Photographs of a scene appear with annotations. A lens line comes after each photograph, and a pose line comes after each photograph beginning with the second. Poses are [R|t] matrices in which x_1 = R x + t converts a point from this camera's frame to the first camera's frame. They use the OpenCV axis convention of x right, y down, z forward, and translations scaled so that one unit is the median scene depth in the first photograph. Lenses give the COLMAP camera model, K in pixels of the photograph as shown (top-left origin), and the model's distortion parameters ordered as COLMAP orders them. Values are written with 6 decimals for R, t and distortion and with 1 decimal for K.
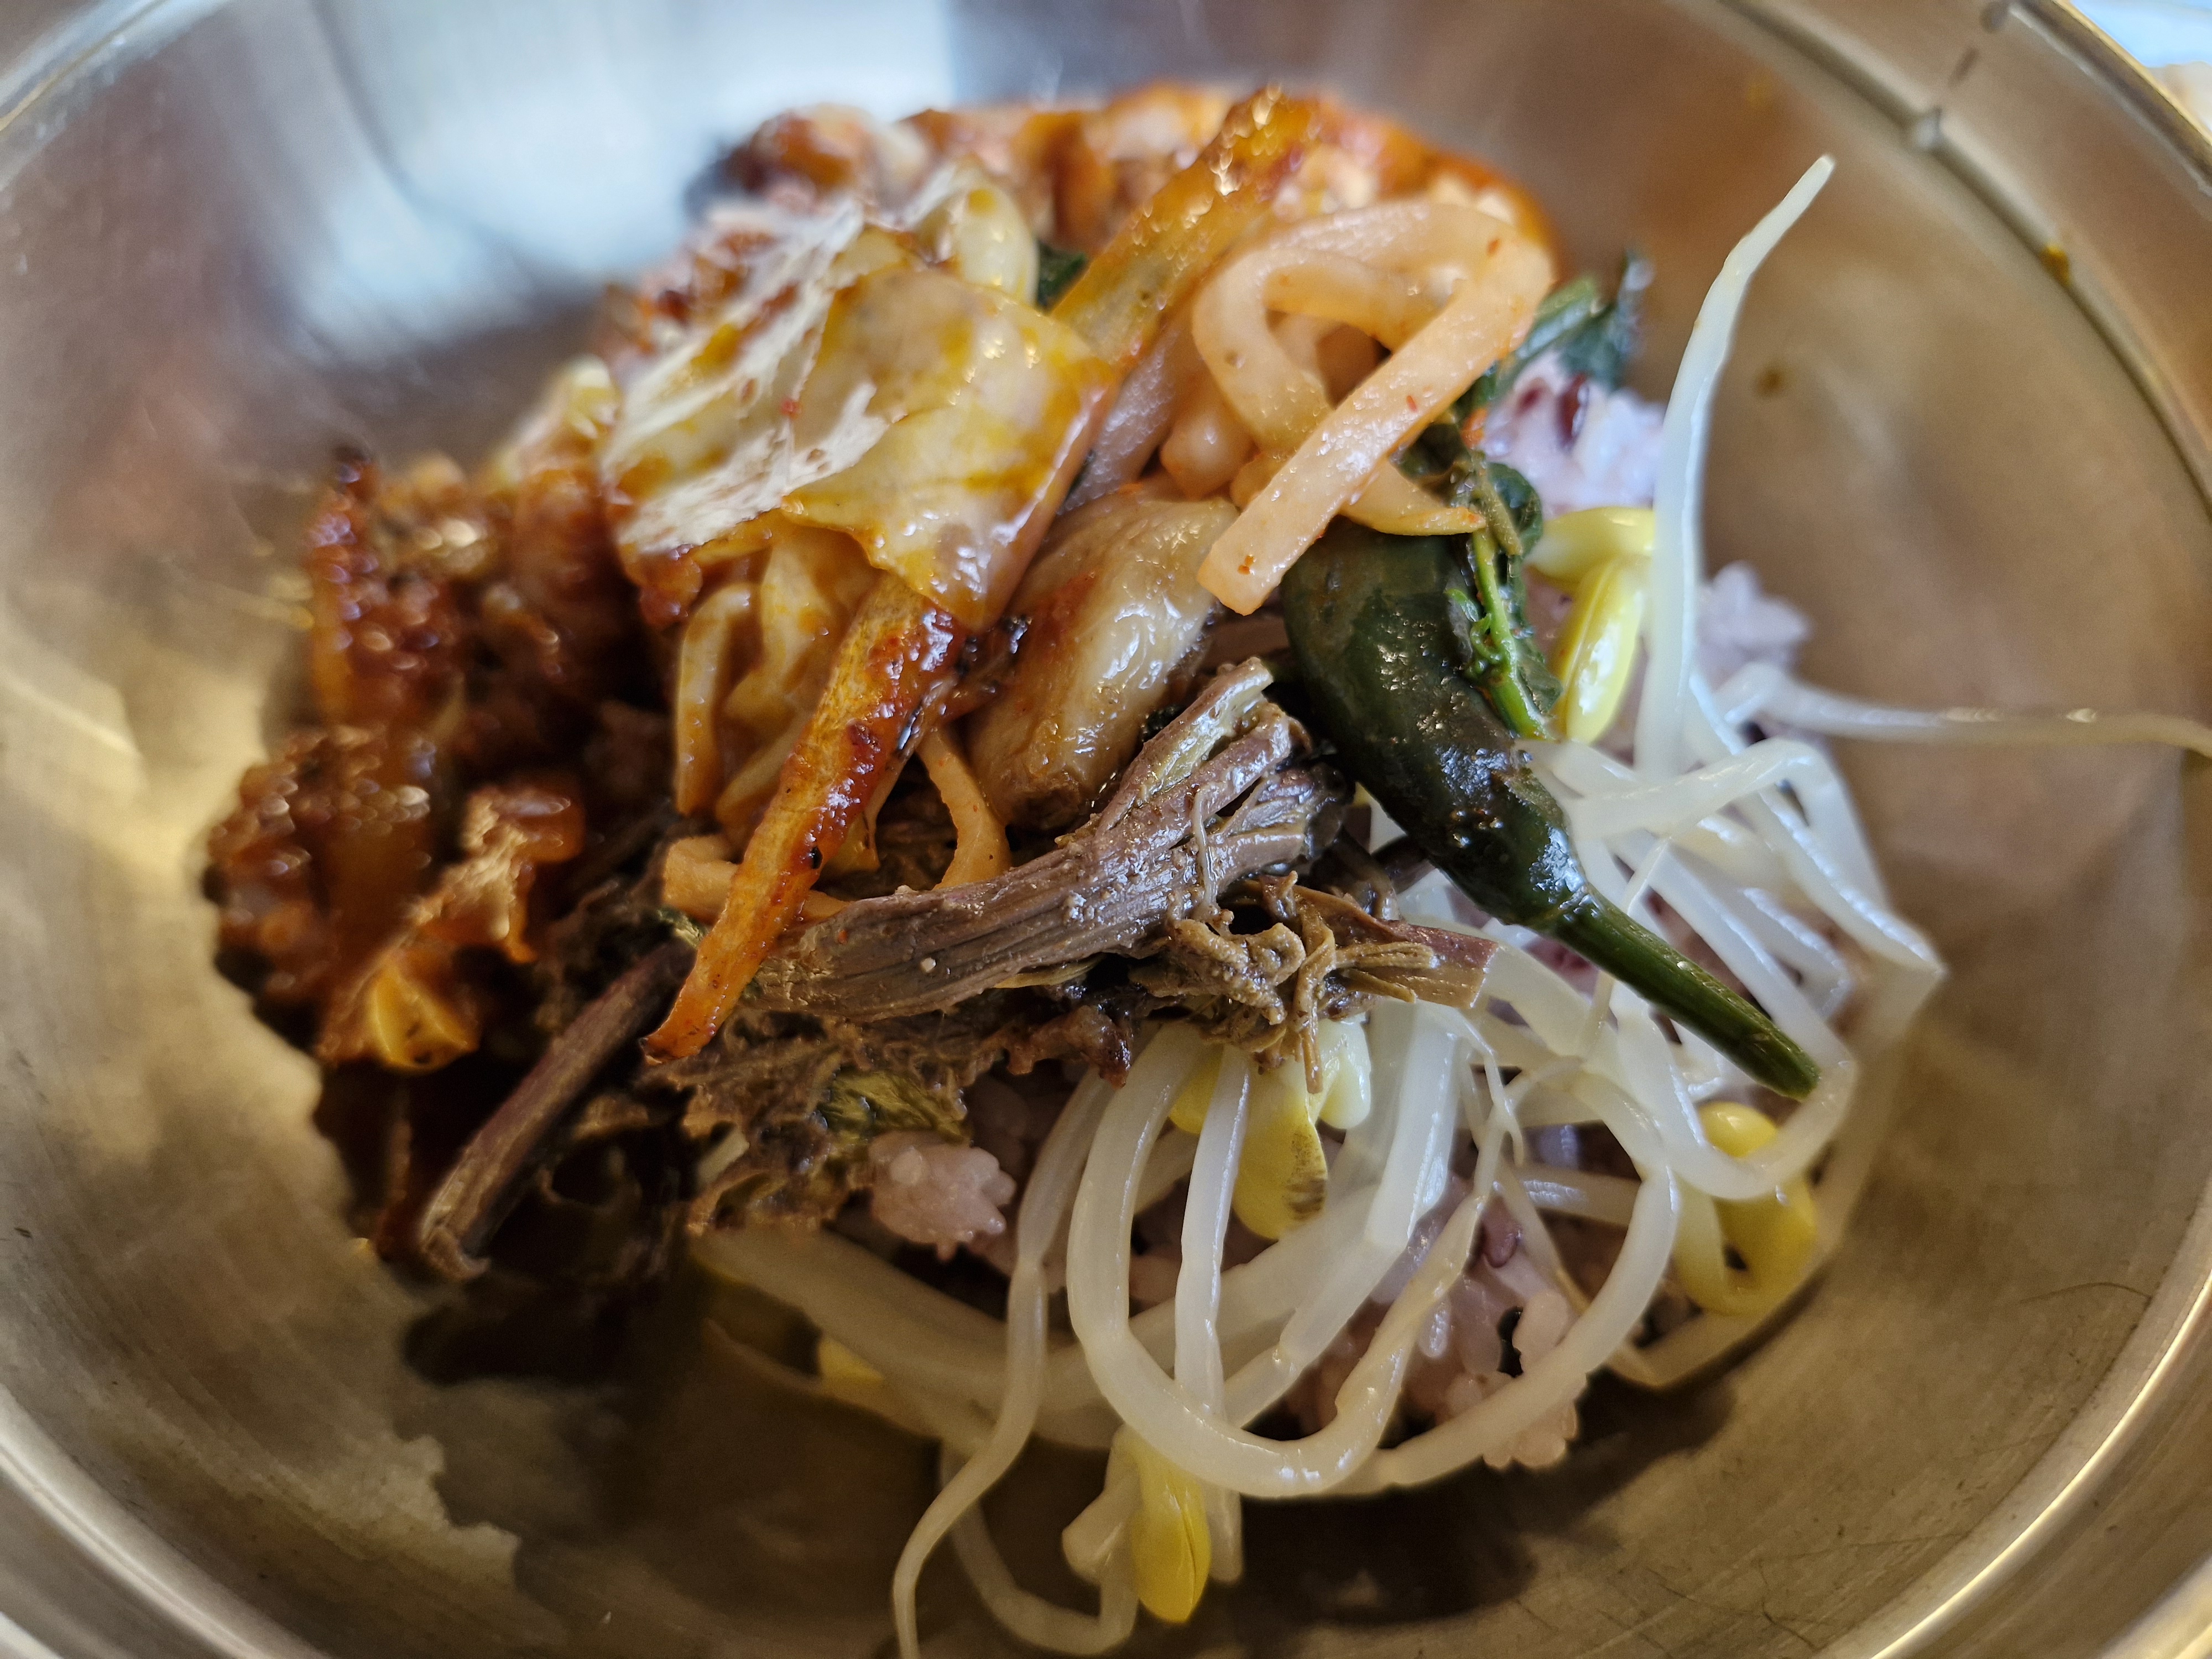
lens RADIAL K [[1548.6, 0, 1129.1], [0, 1548.6, 883.8], [0, 0, 1]] dist [0.059349, -0.122283]
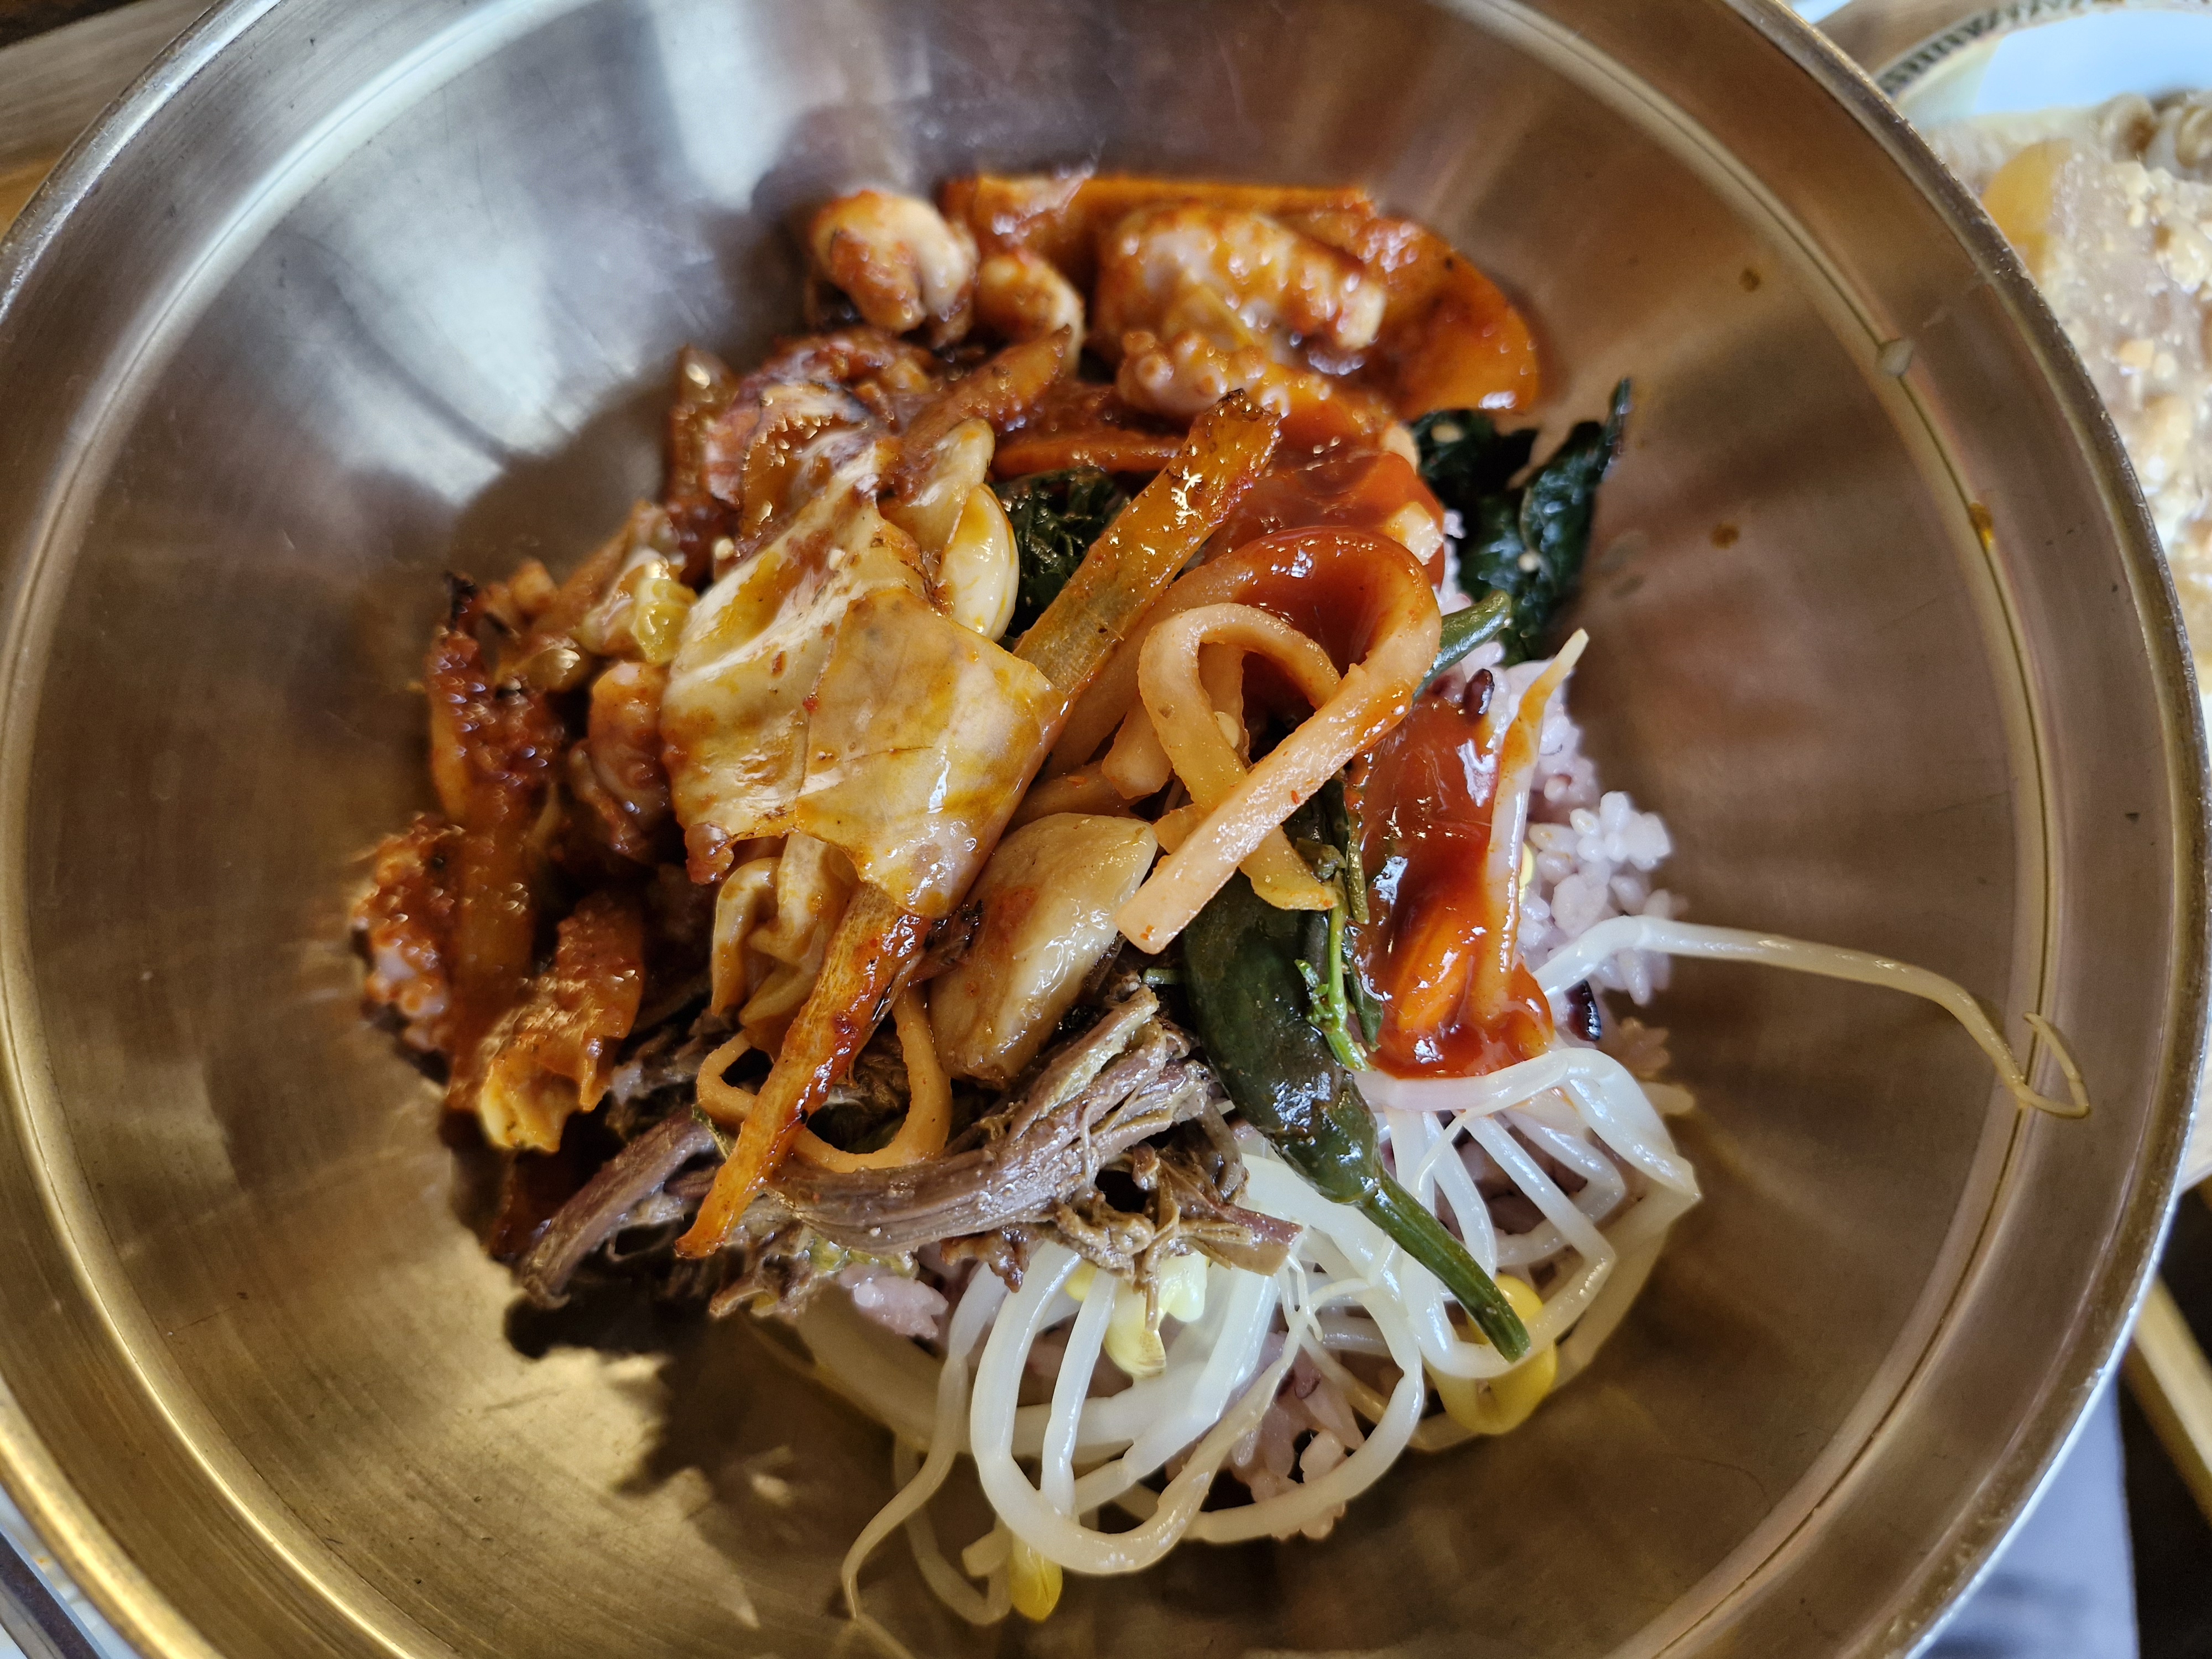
lens RADIAL K [[1521.1, 0, 1106.0], [0, 1521.1, 829.5], [0, 0, 1]] dist [0.059764, -0.075123]
pose [[0.993884, 0.095680, -0.055129, 0.100975], [-0.081727, 0.973088, 0.215453, -0.528507], [0.074260, -0.209630, 0.974957, -0.207124]]
